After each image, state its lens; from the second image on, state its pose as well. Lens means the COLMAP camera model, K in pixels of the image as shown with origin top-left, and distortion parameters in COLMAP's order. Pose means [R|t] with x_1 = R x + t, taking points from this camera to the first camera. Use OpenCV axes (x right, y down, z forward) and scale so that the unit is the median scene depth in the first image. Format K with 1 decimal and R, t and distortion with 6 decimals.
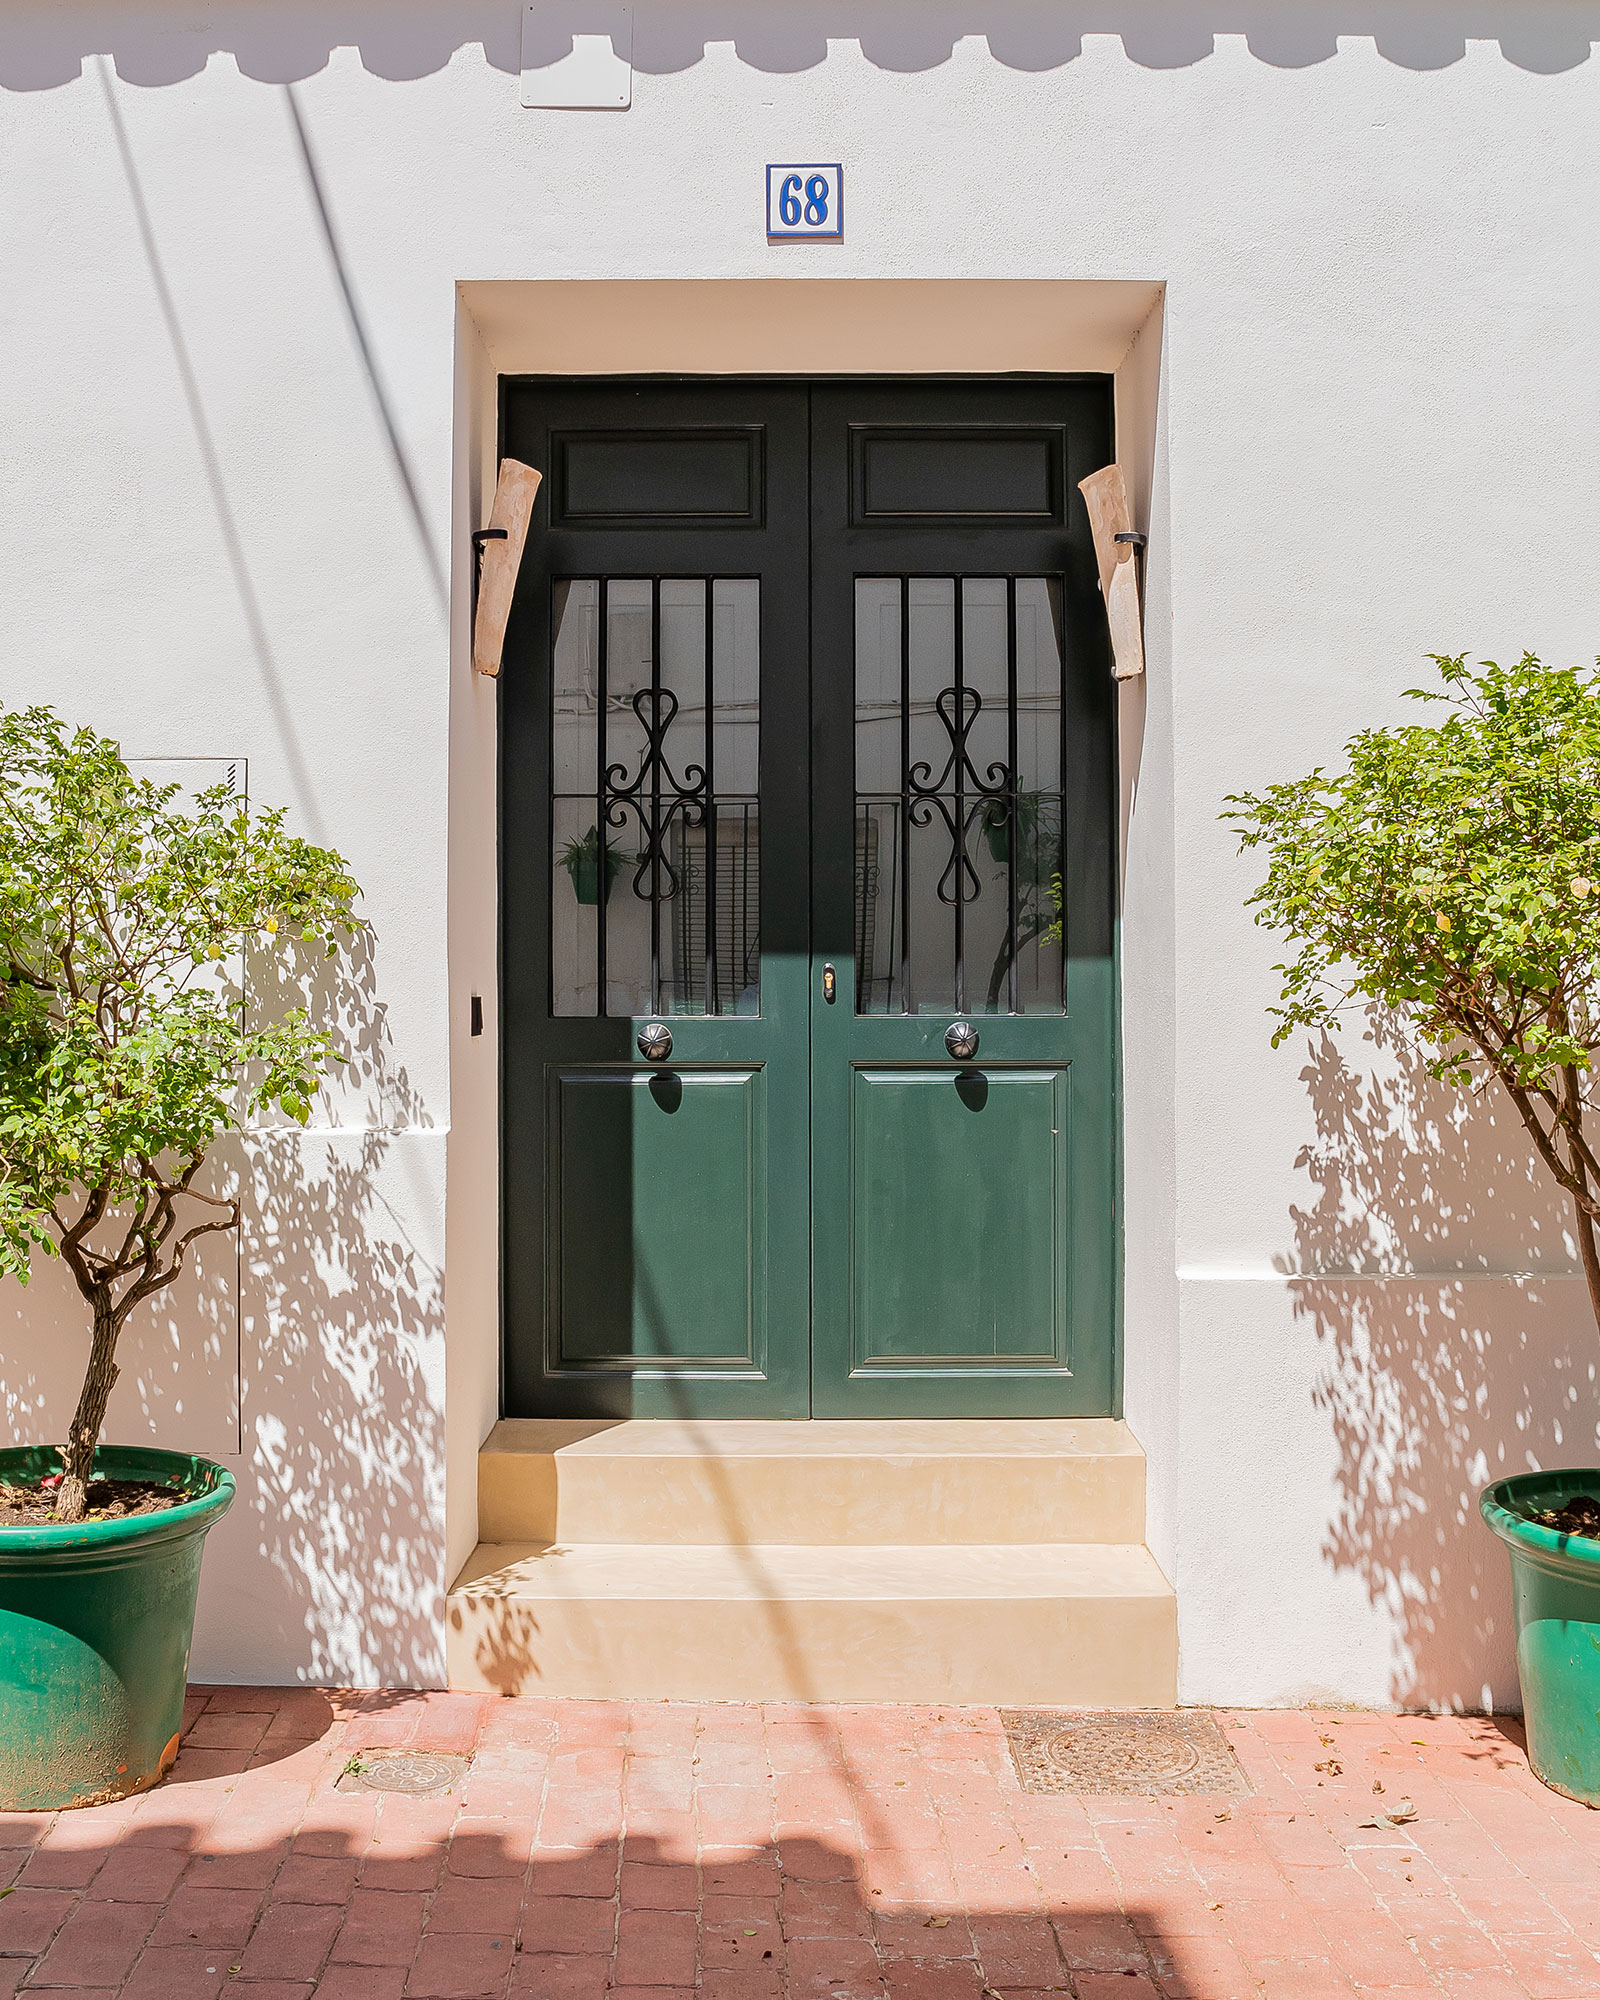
lens RADIAL K [[2276.1, 0, 799.4], [0, 2276.1, 911.6], [0, 0, 1]] dist [-0.141714, 0.172234]
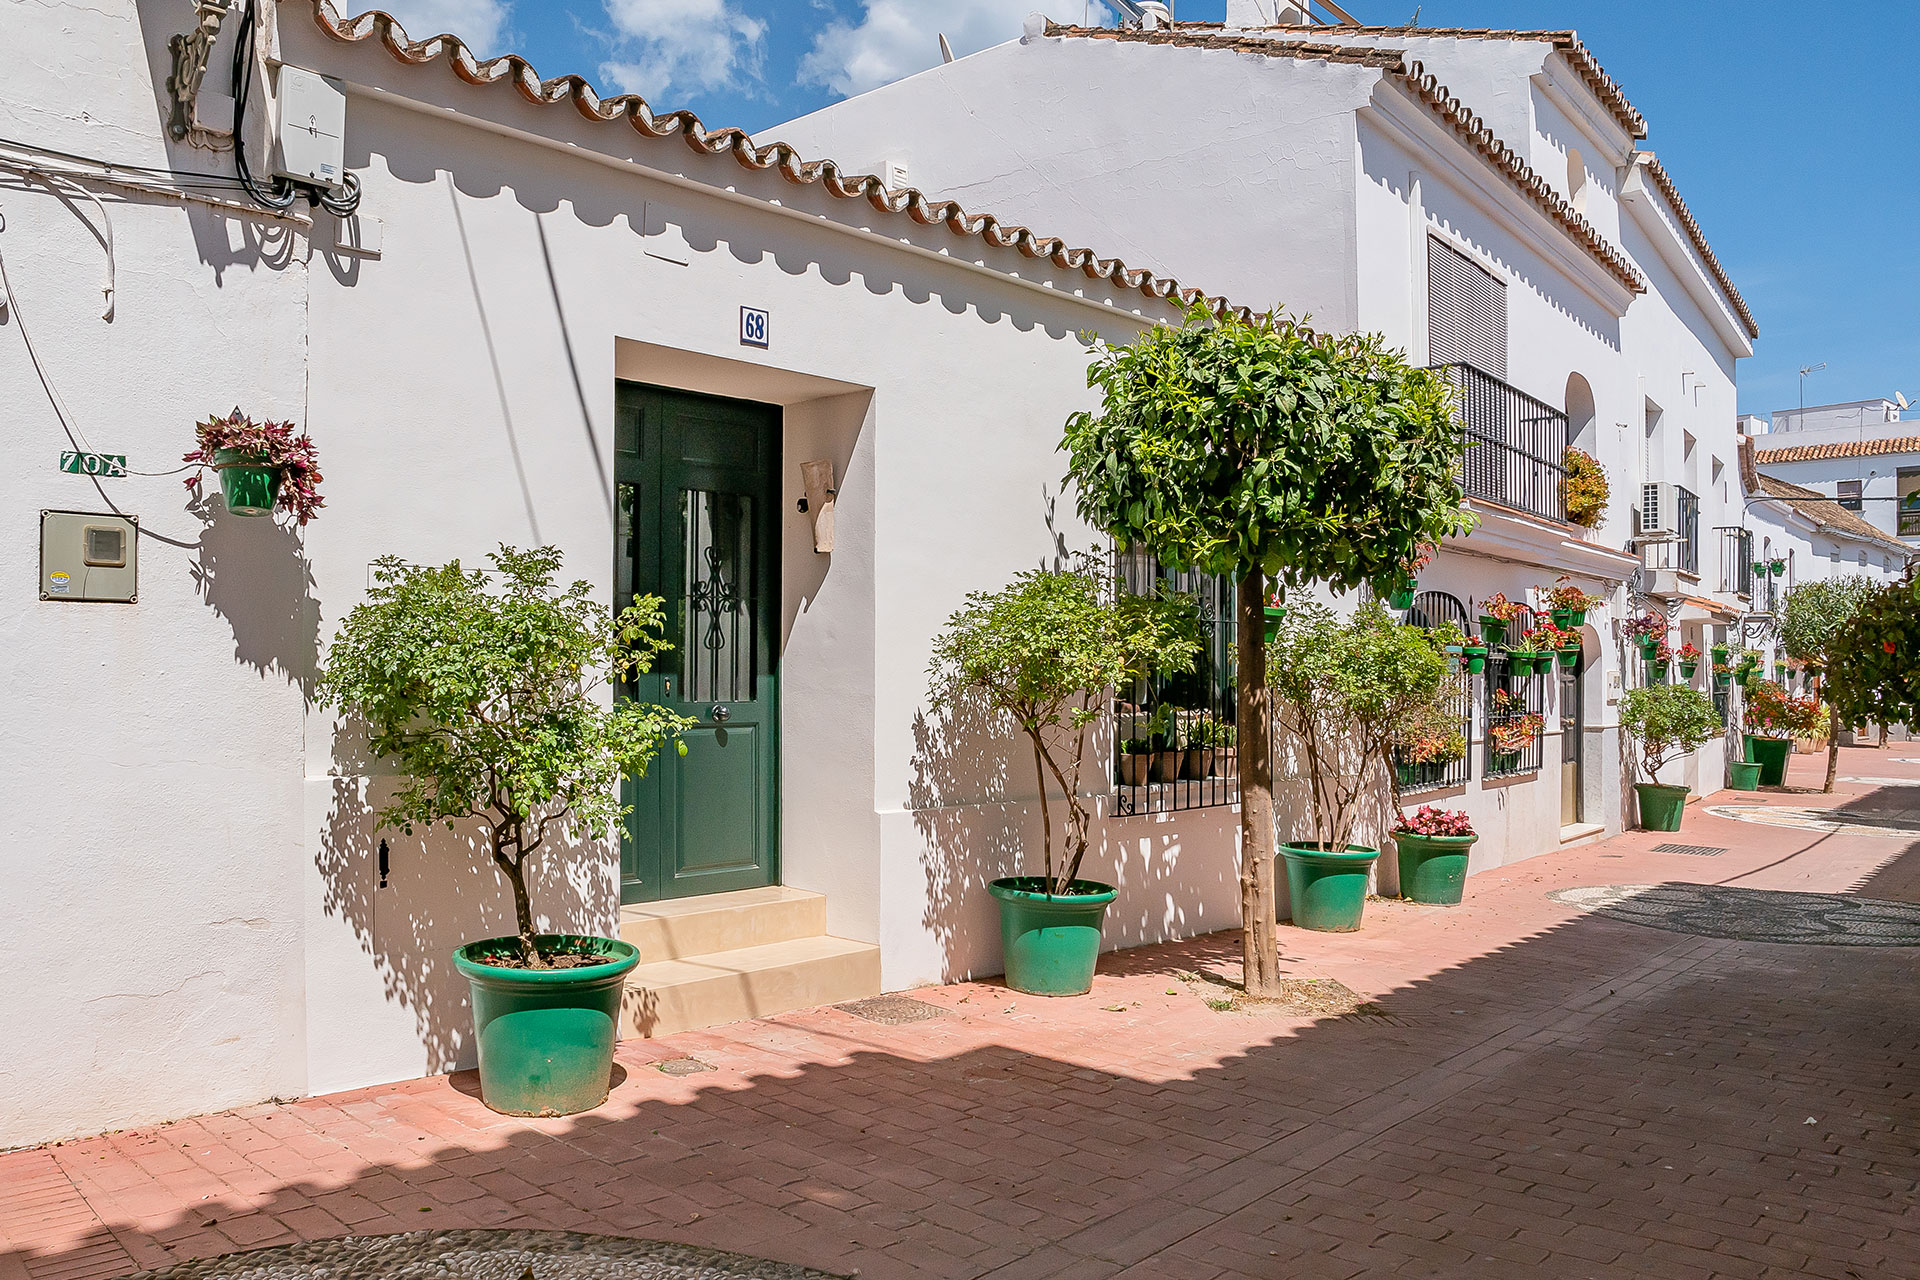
lens RADIAL K [[1475.0, 0, 960.0], [0, 1475.0, 640.0], [0, 0, 1]] dist [-0.077133, 0.008265]
pose [[0.676675, 0.021304, 0.735974, -0.919802], [-0.031152, 0.999515, -0.000291, -0.022305], [-0.735622, -0.022731, 0.677010, -0.106647]]
